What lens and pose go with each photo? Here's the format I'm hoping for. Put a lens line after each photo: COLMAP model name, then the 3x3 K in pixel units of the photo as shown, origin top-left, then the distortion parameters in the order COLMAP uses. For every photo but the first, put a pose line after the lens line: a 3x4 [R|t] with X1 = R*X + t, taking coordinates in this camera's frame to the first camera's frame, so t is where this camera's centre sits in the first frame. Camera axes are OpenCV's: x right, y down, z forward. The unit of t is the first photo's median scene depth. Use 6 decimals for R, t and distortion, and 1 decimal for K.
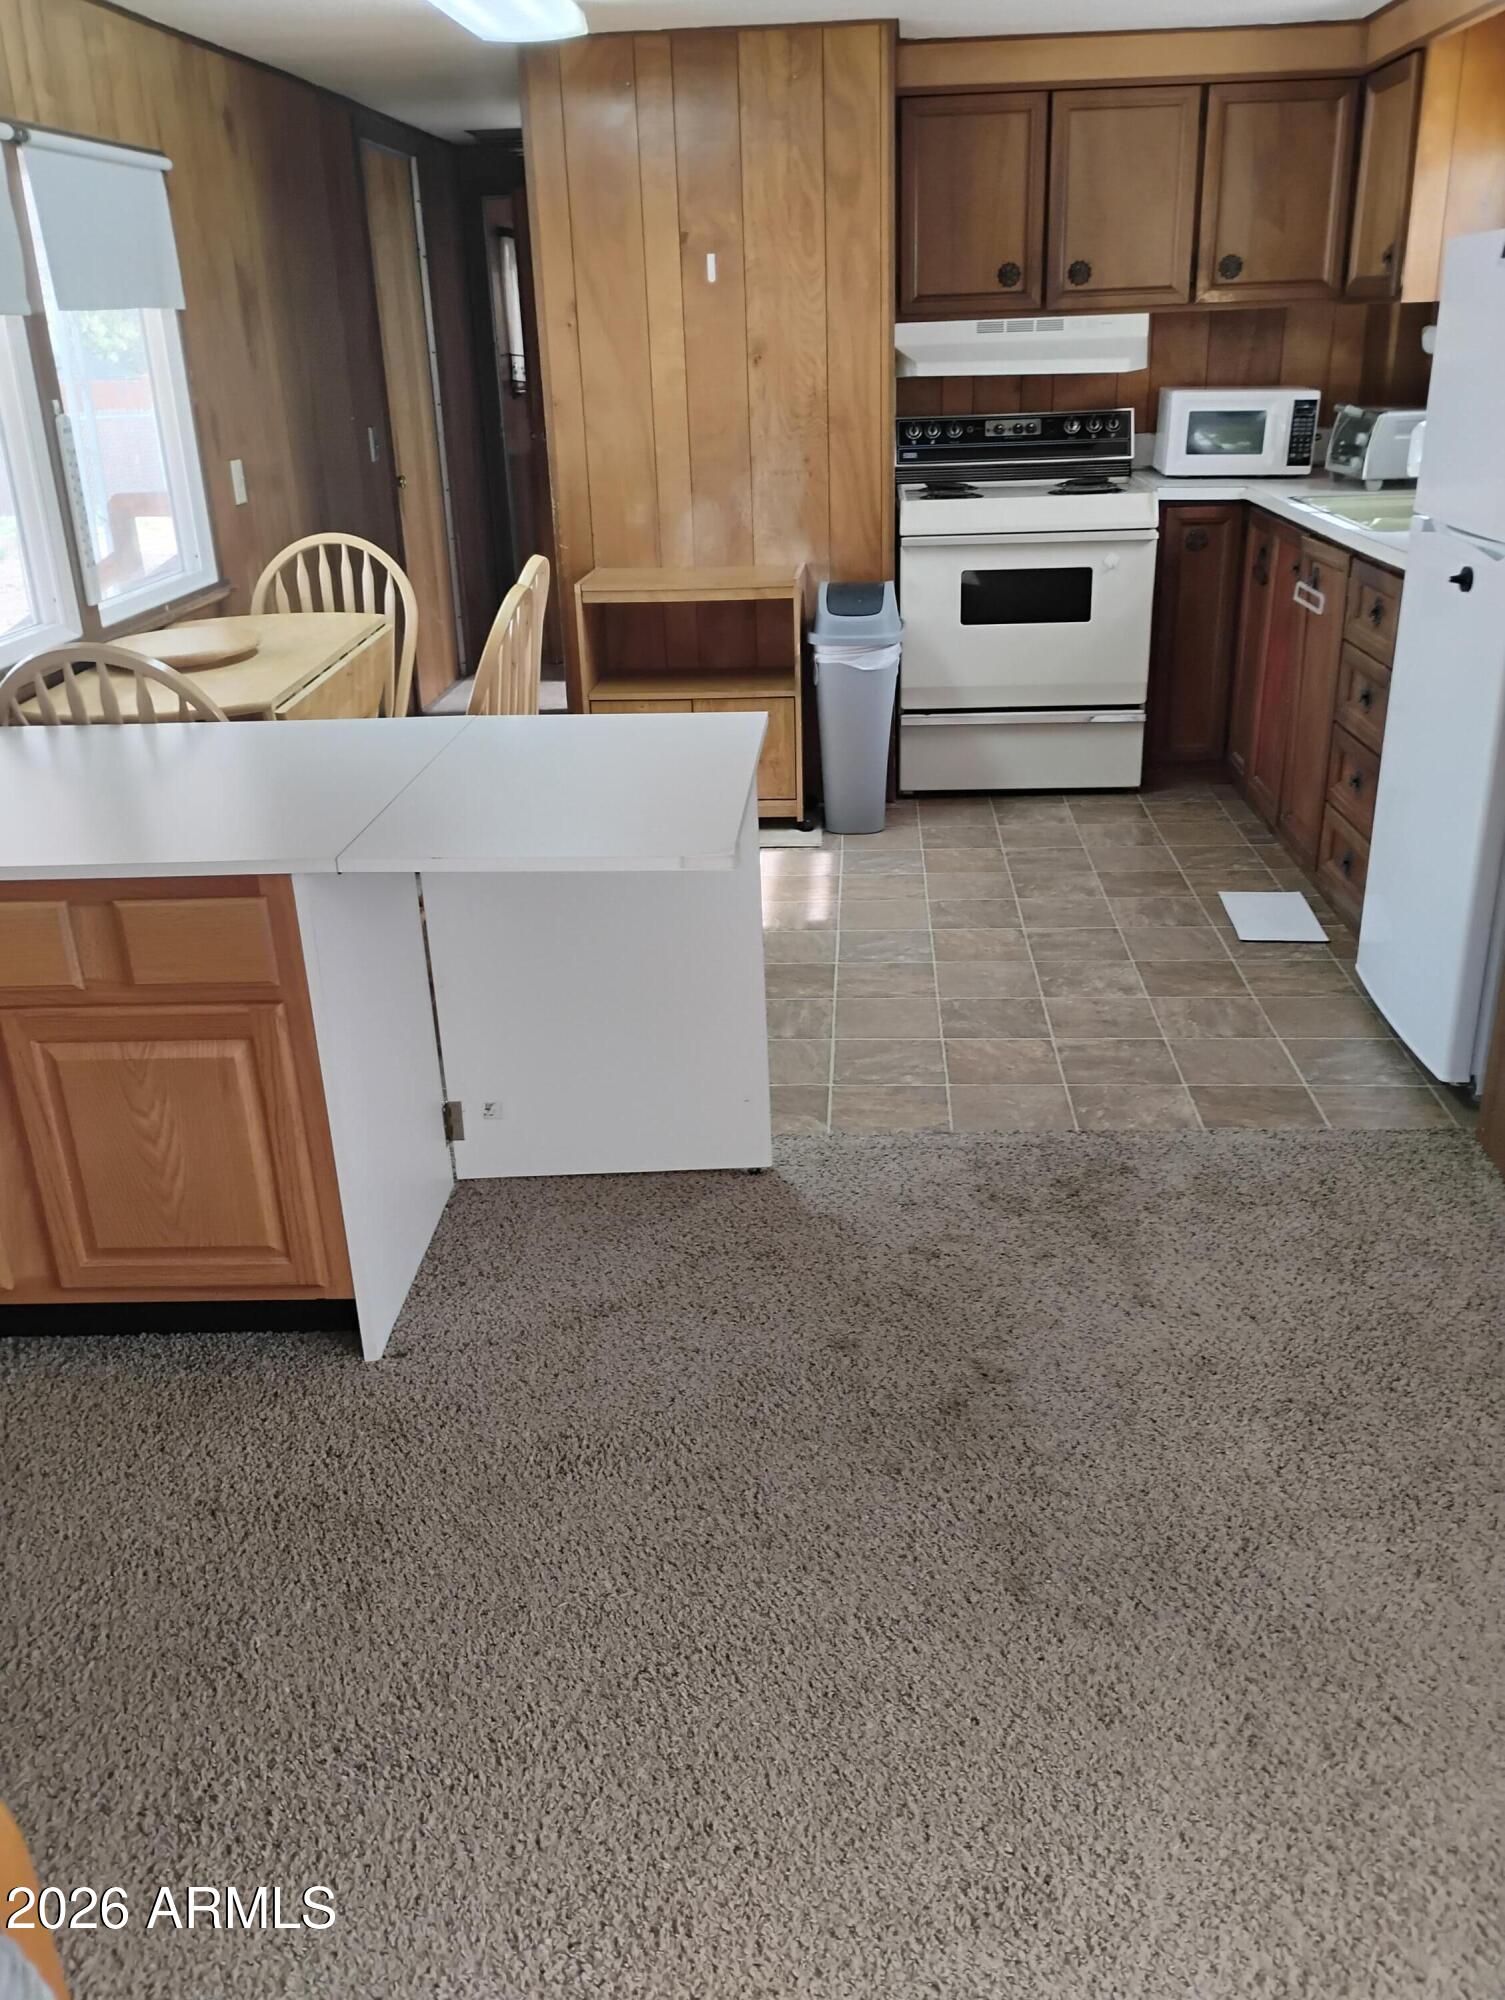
lens RADIAL K [[1637.5, 0, 752.5], [0, 1637.5, 1000.0], [0, 0, 1]] dist [0.042968, -0.064431]
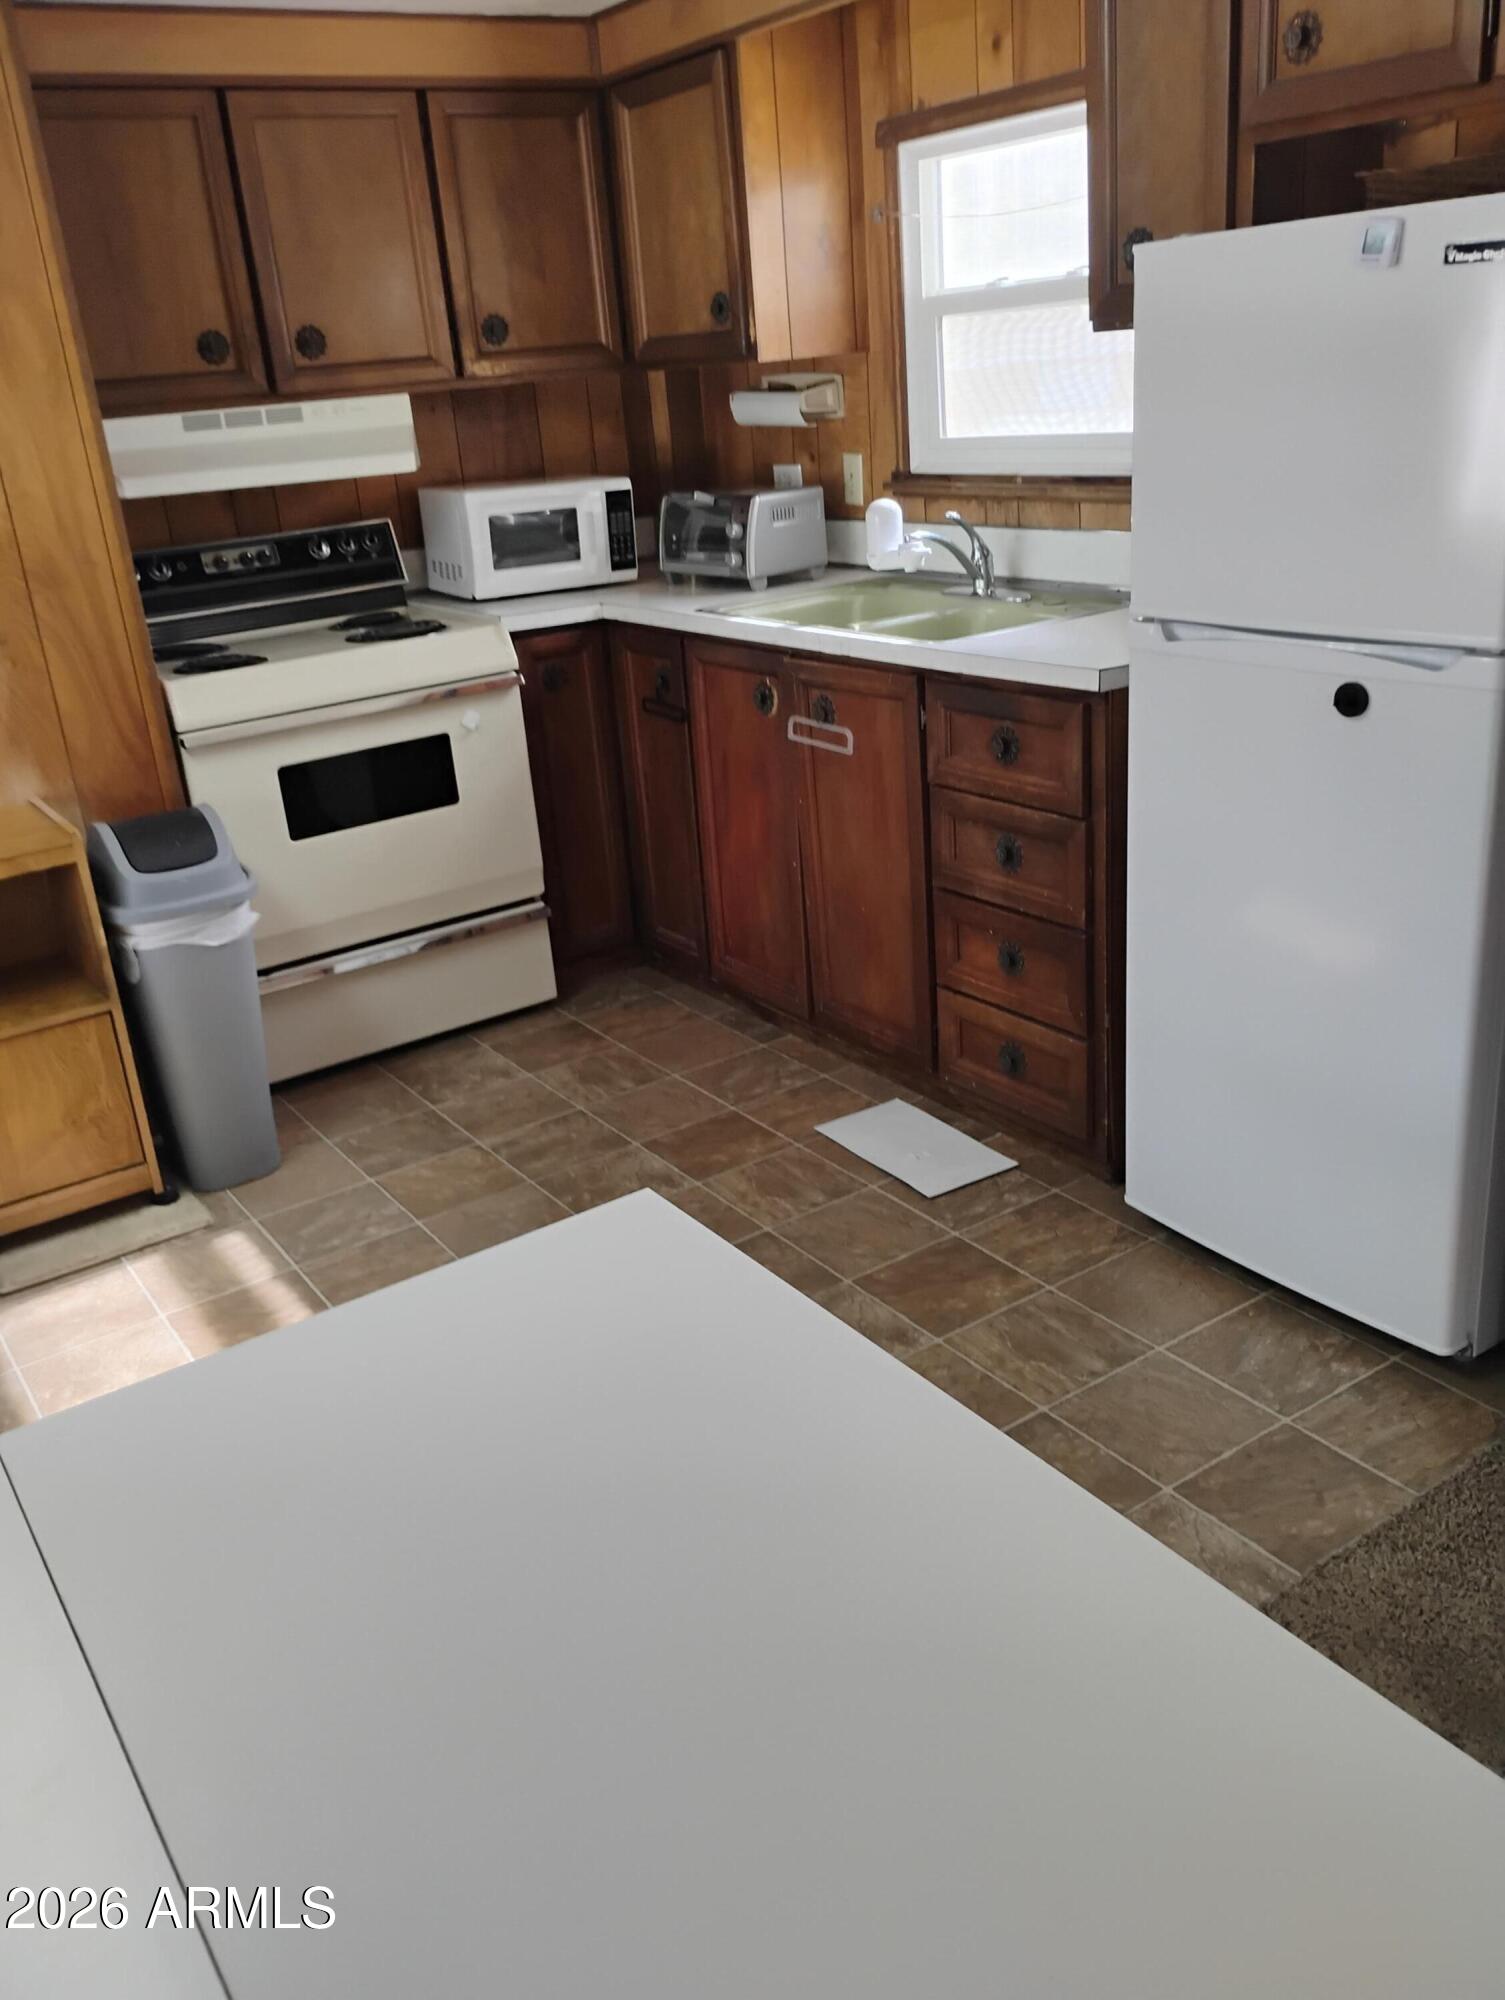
lens RADIAL K [[1637.5, 0, 752.5], [0, 1637.5, 1000.0], [0, 0, 1]] dist [0.042968, -0.064431]
pose [[0.789747, -0.252651, 0.558987, -0.125323], [0.282120, 0.958750, 0.034751, -0.136768], [-0.544708, 0.130257, 0.828448, 0.337166]]
